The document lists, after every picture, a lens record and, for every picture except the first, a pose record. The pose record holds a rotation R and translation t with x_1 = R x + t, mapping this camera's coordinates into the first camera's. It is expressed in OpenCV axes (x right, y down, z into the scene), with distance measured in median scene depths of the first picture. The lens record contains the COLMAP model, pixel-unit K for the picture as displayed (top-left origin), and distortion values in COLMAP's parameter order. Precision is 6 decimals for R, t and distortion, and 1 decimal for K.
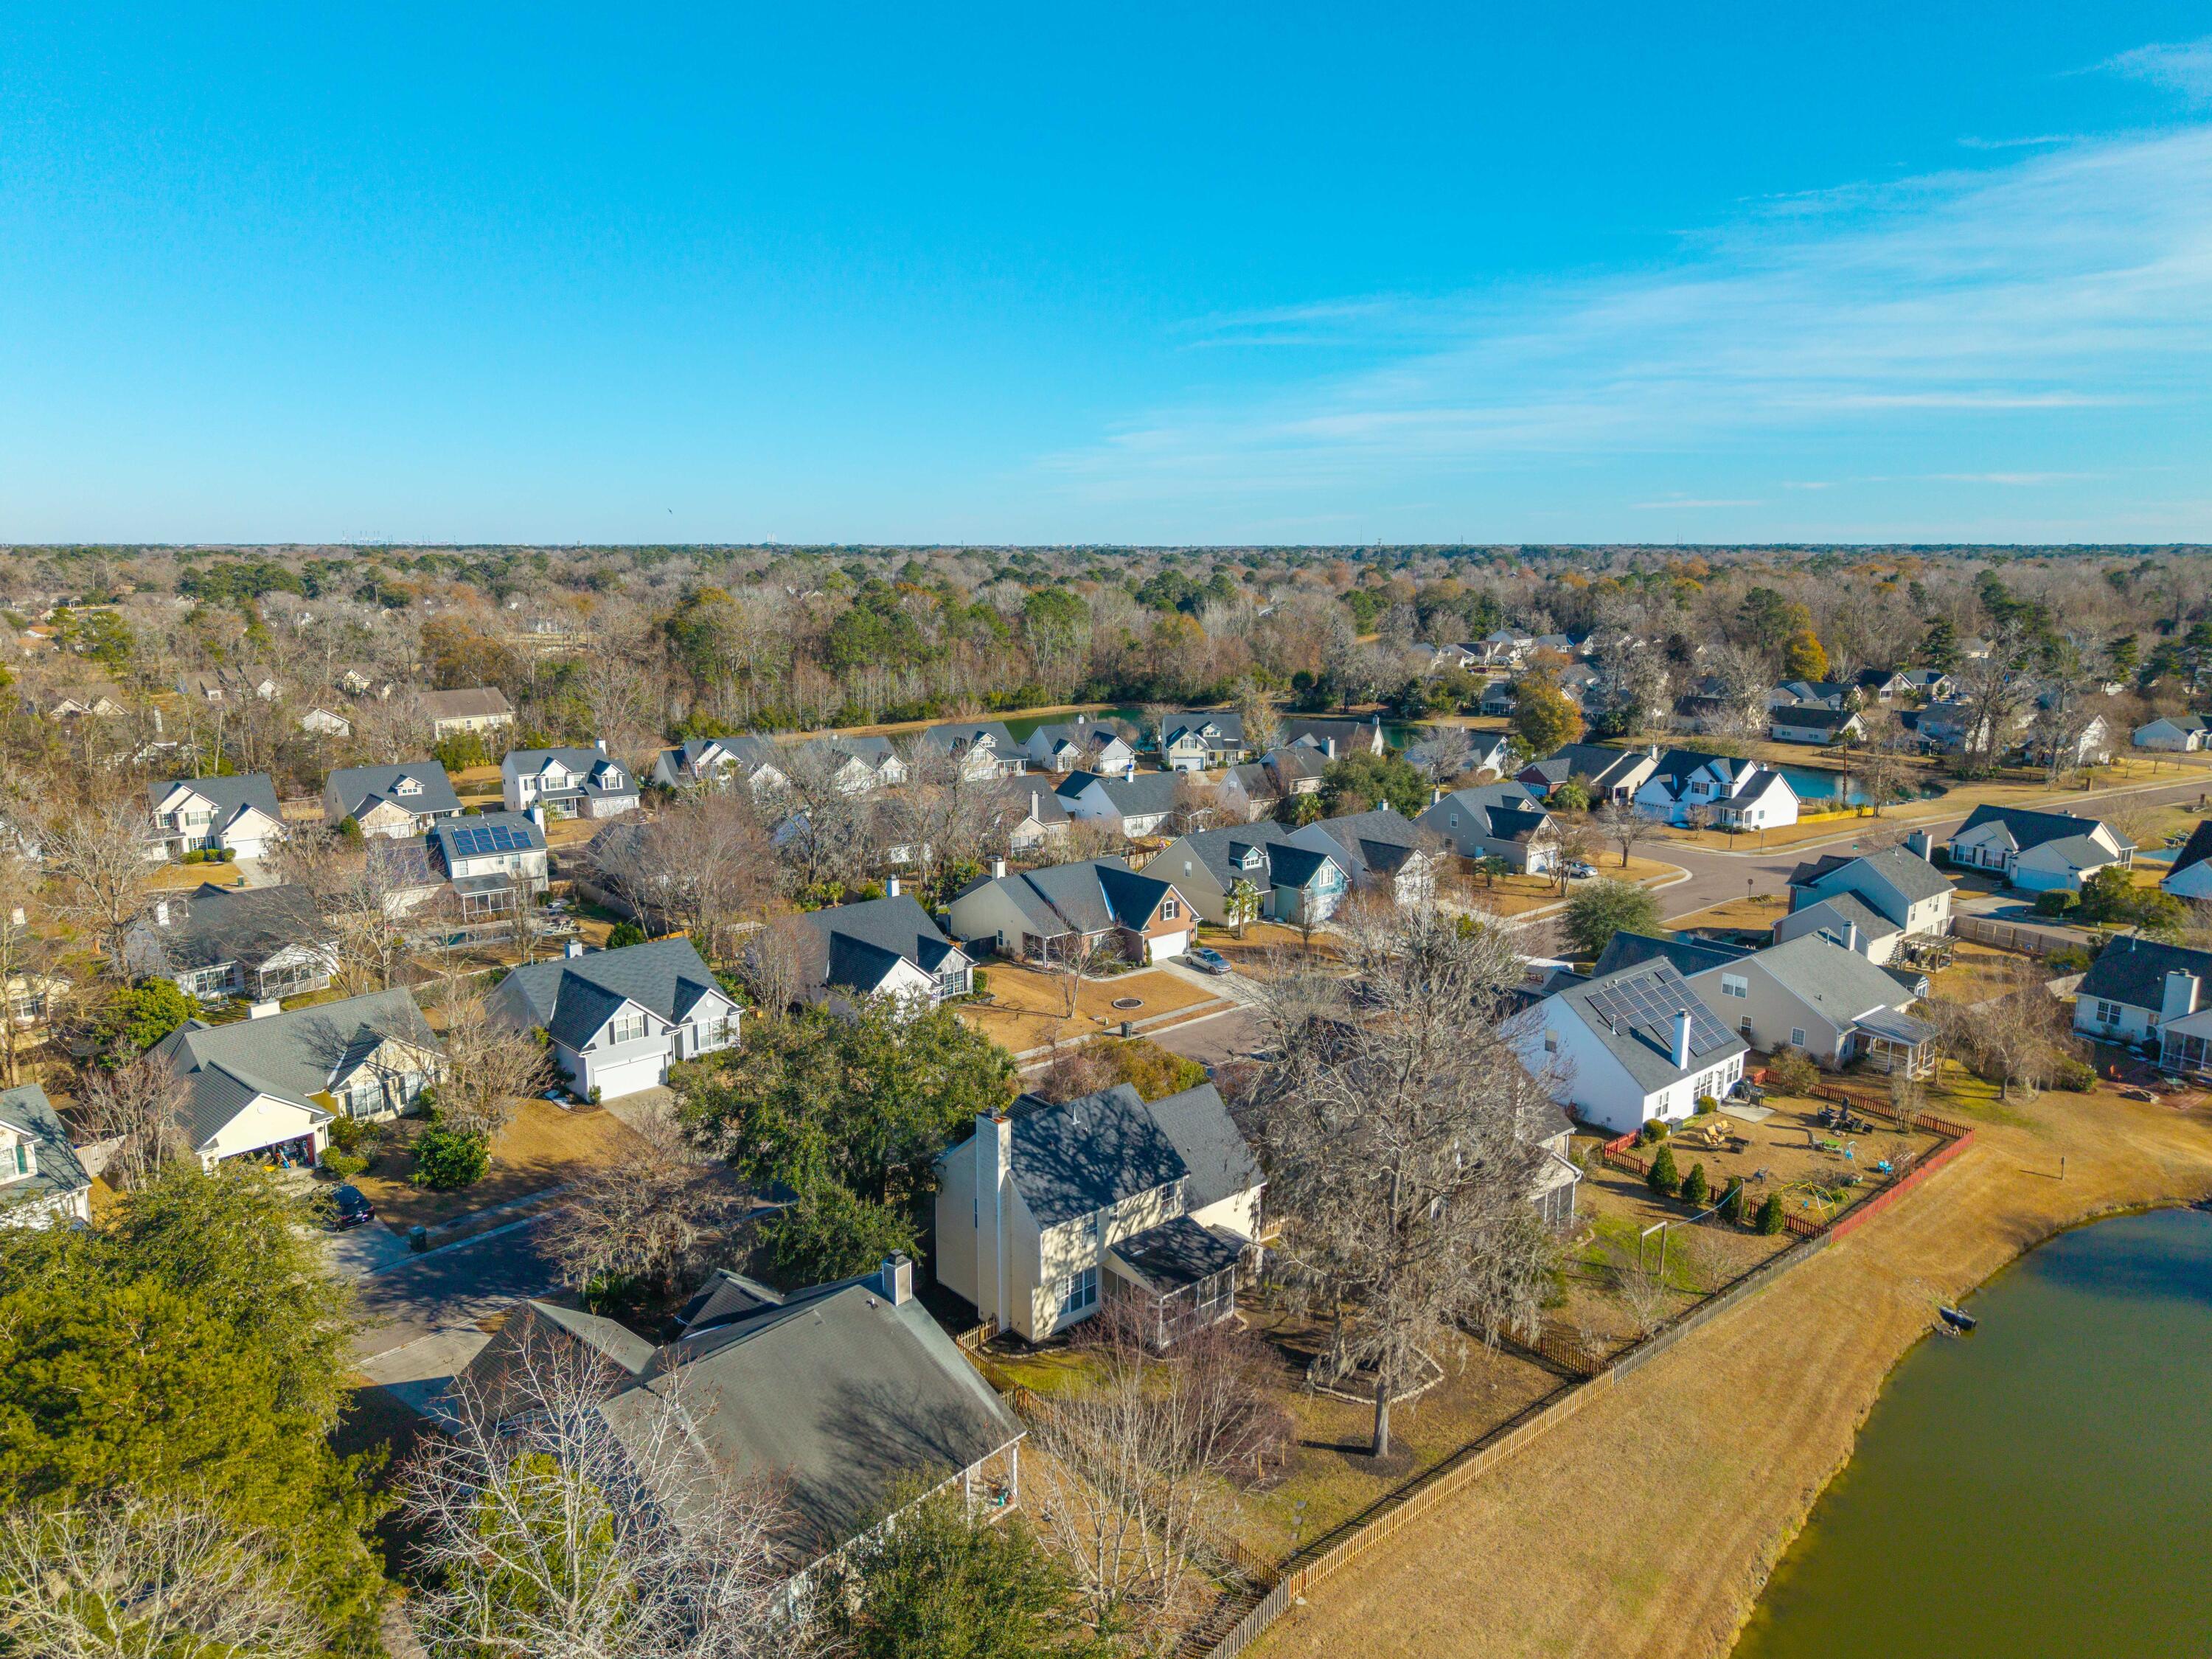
lens RADIAL K [[1524.2, 0, 1106.0], [0, 1524.2, 829.5], [0, 0, 1]] dist [0.070320, -0.058790]
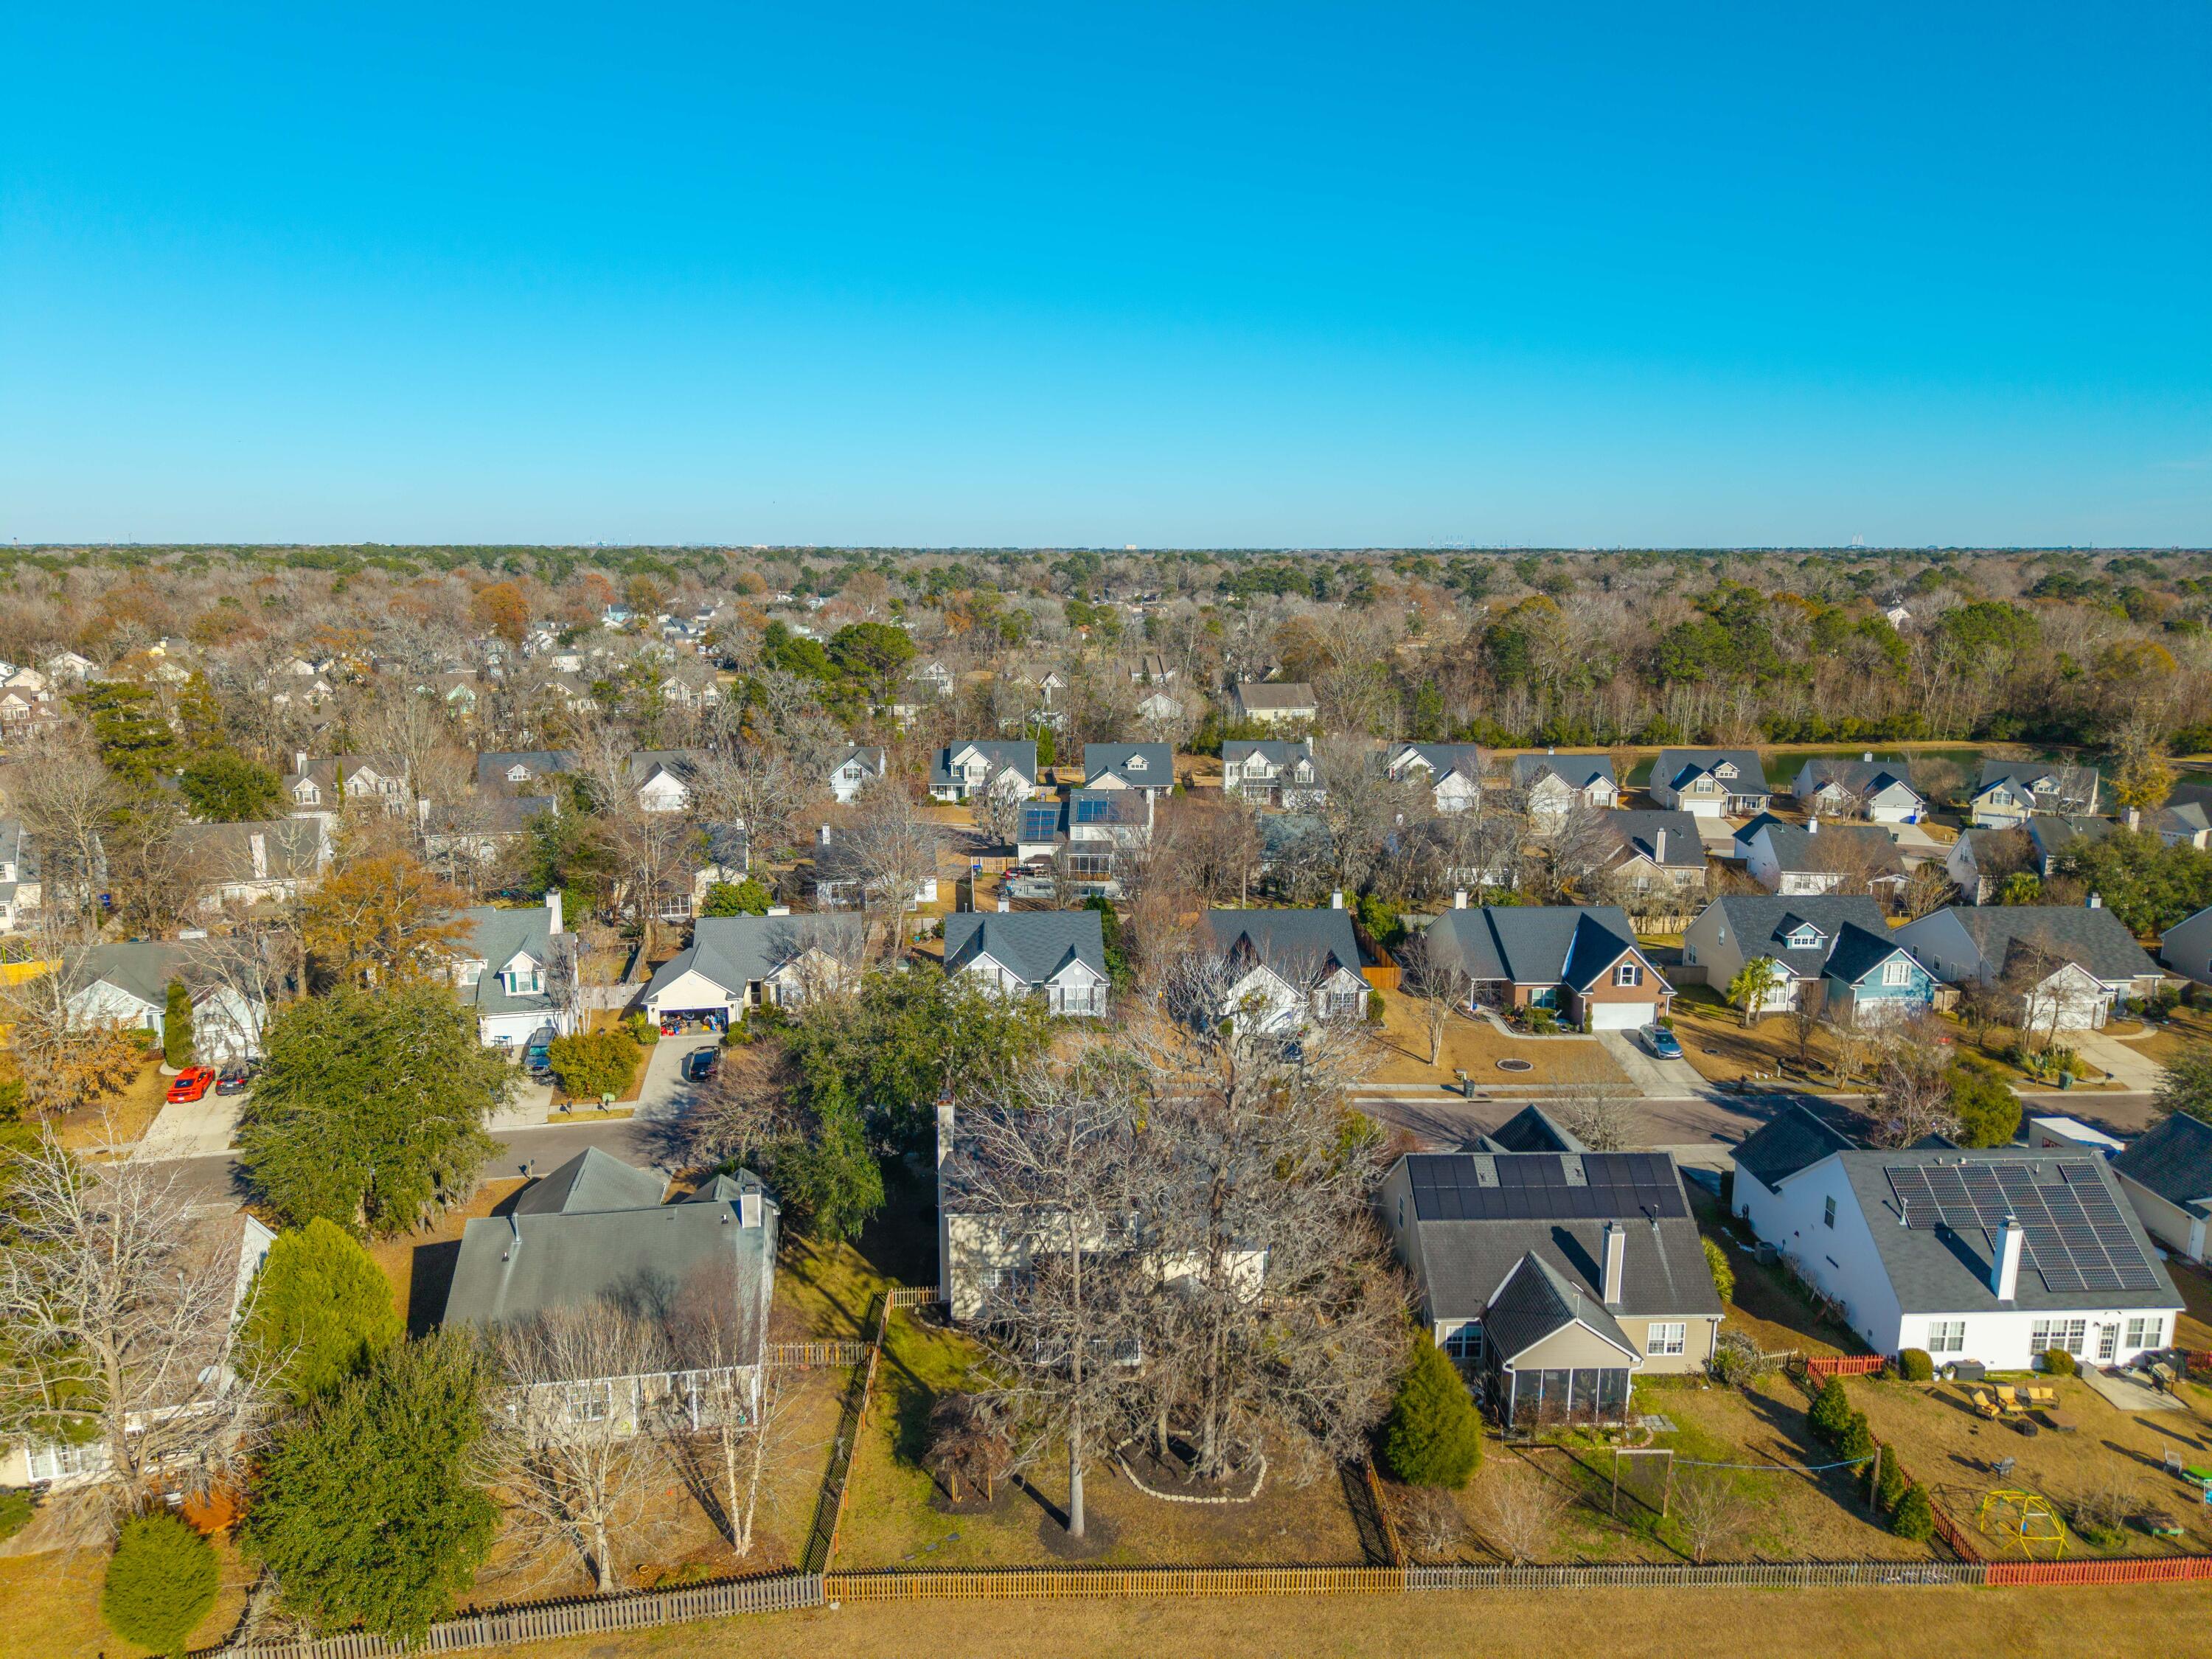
lens RADIAL K [[1524.2, 0, 1106.0], [0, 1524.2, 829.5], [0, 0, 1]] dist [0.070320, -0.058790]
pose [[0.771553, 0.119706, -0.624801, 0.319726], [-0.120257, 0.991874, 0.041531, -0.027905], [0.624695, 0.043093, 0.779679, 0.109975]]
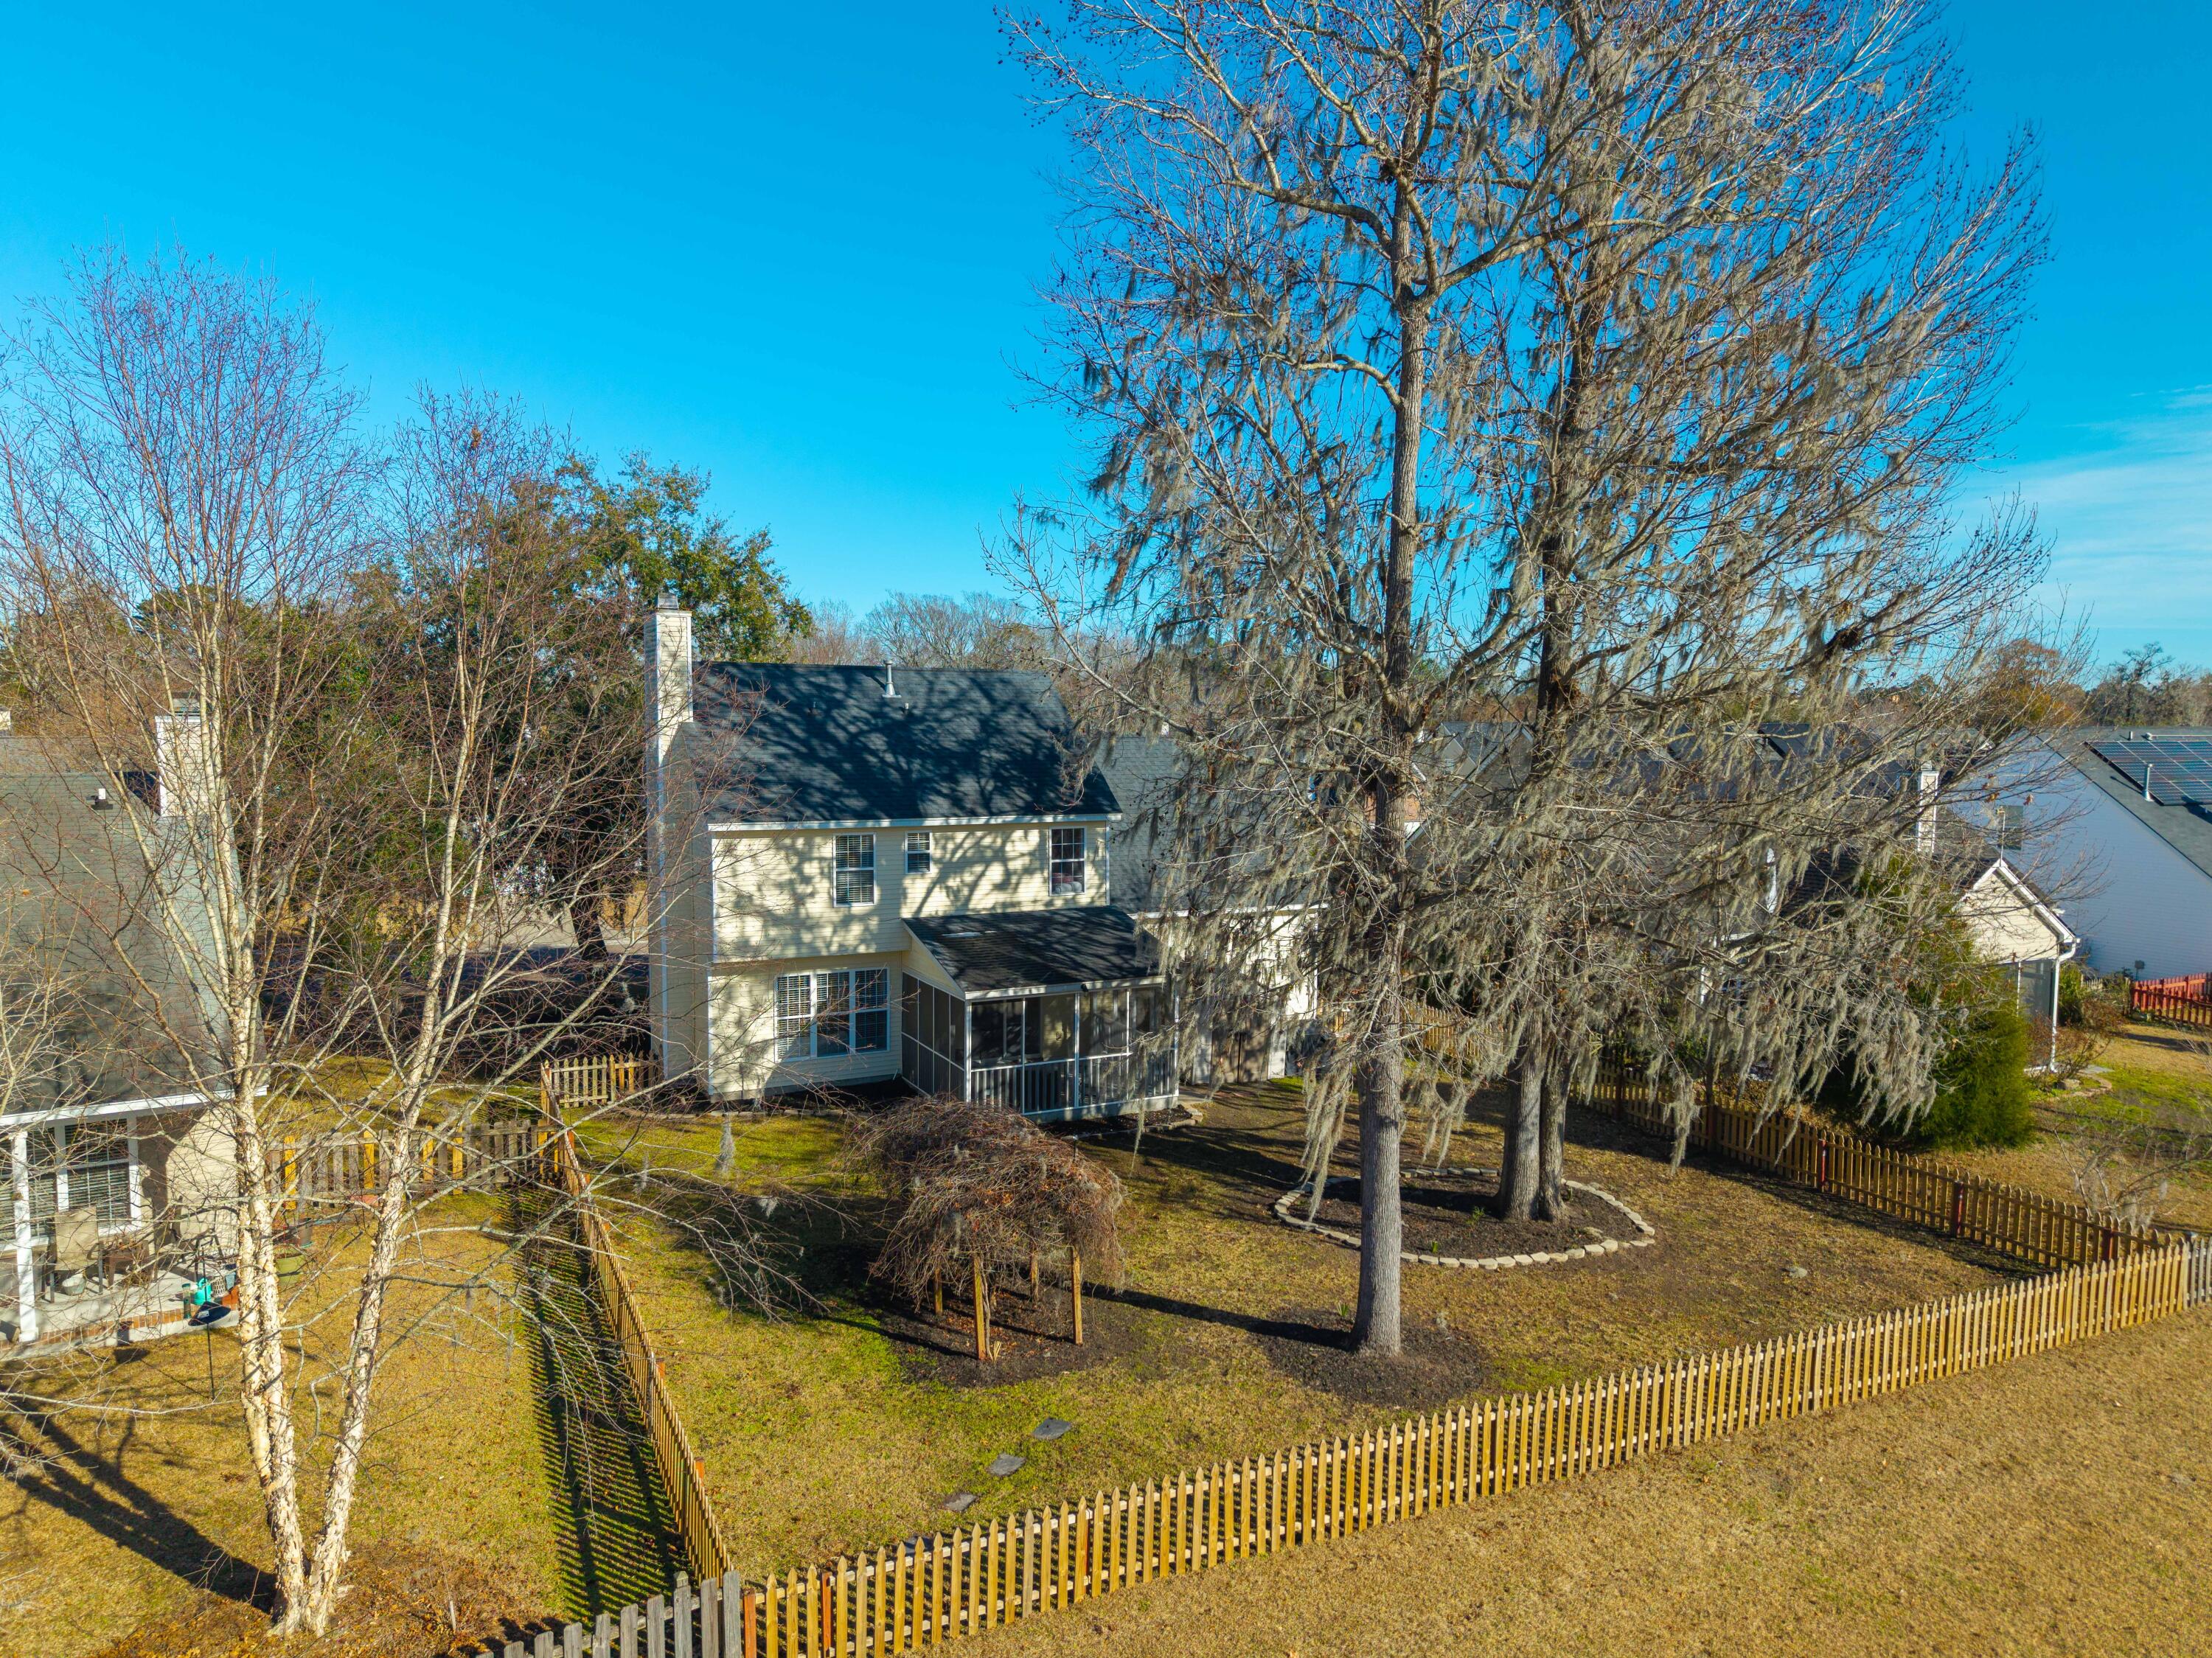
lens RADIAL K [[1483.9, 0, 1106.0], [0, 1483.9, 829.0], [0, 0, 1]] dist [0.045495, -0.000479]
pose [[0.963008, 0.023326, -0.268460, 0.089565], [-0.056451, 0.991604, -0.116340, 0.146372], [0.263493, 0.127191, 0.956240, 0.288729]]
